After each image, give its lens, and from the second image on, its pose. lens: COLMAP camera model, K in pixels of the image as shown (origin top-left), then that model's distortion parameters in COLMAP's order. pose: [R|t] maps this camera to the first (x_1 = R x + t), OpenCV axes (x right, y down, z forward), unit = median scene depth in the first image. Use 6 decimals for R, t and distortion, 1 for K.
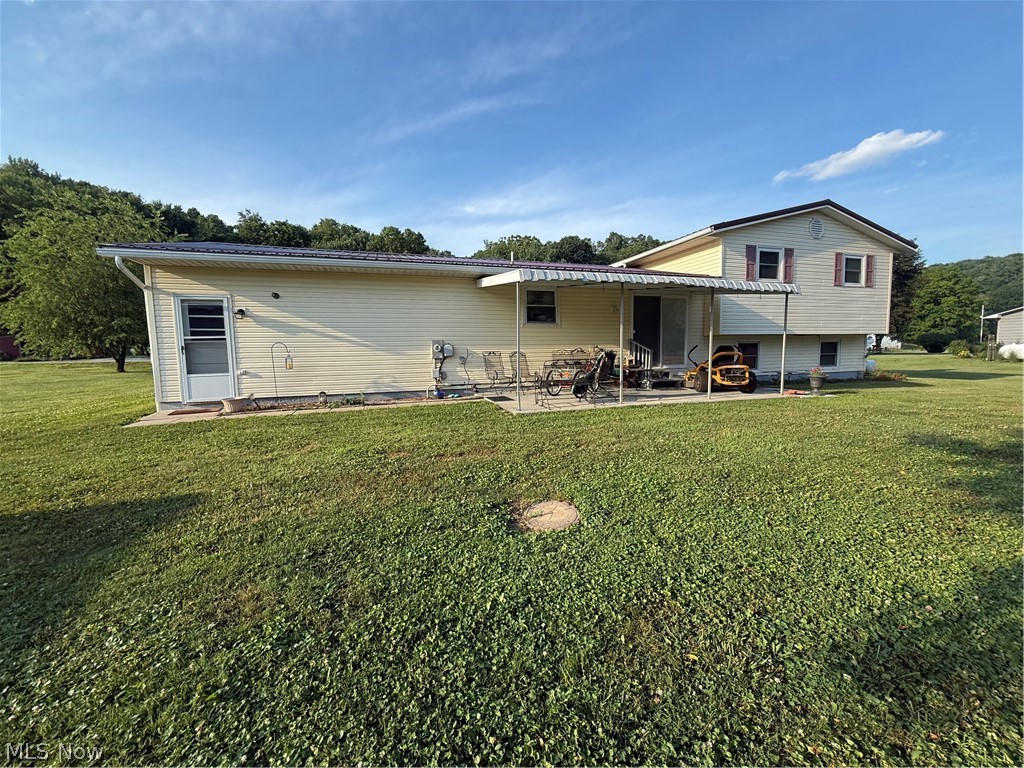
lens RADIAL K [[409.3, 0, 514.9], [0, 409.3, 384.2], [0, 0, 1]] dist [-0.000023, 0.000185]
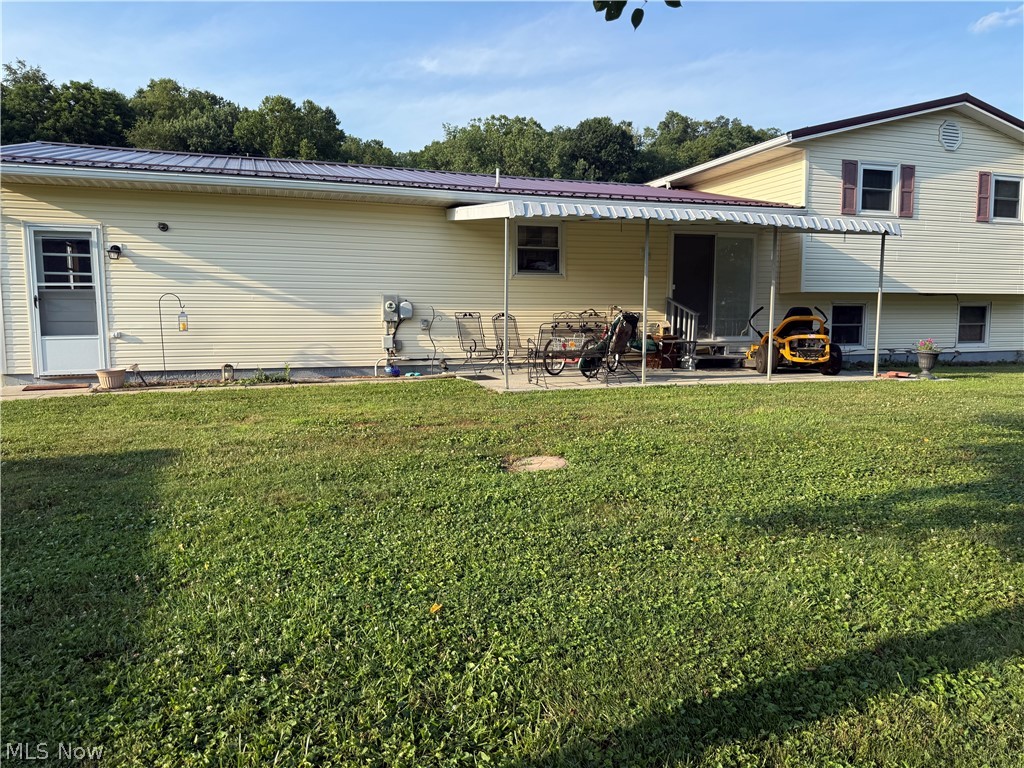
lens RADIAL K [[722.7, 0, 518.4], [0, 722.7, 389.9], [0, 0, 1]] dist [0.083117, -0.109502]
pose [[0.999445, 0.009176, 0.032015, -0.007914], [-0.009594, 0.999870, 0.012941, 0.036624], [-0.031892, -0.013241, 0.999404, -0.248578]]
